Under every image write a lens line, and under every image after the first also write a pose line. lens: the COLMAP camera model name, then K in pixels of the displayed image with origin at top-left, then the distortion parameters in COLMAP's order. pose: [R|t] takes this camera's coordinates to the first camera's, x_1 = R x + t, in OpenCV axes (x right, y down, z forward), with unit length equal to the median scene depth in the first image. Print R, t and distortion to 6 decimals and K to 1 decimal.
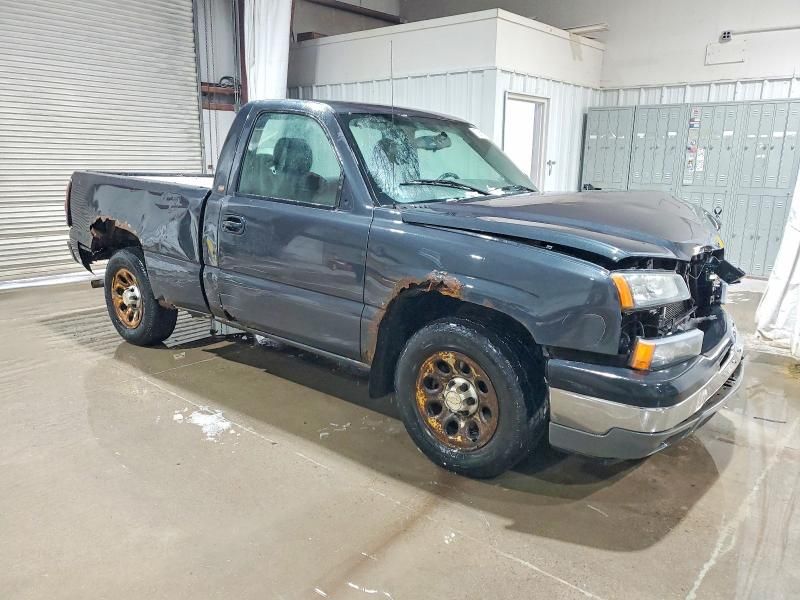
lens RADIAL K [[628.5, 0, 392.2], [0, 628.5, 298.2], [0, 0, 1]] dist [0.000837, 0.004977]
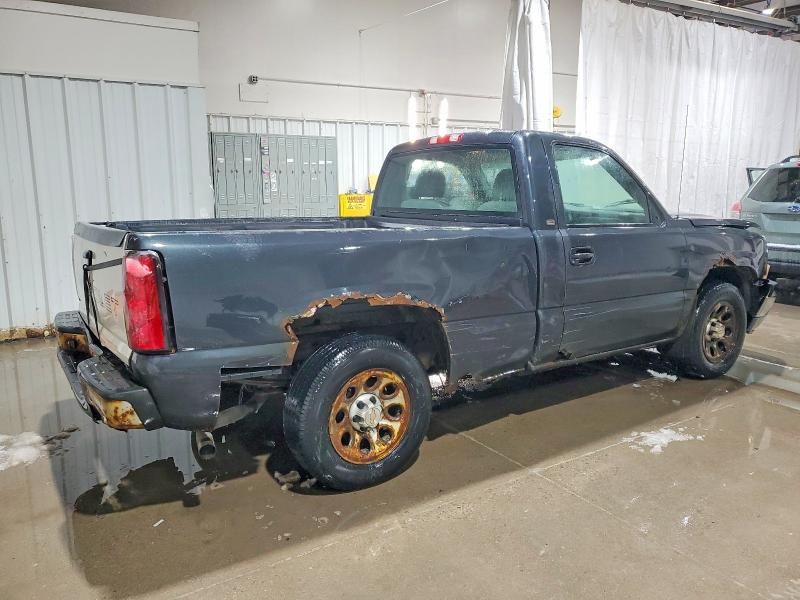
lens RADIAL K [[628.5, 0, 392.2], [0, 628.5, 298.2], [0, 0, 1]] dist [0.000837, 0.004977]
pose [[0.269093, -0.188412, 0.944505, -1.074086], [0.215533, 0.967587, 0.131610, -0.208272], [-0.938688, 0.168156, 0.300980, 0.843387]]
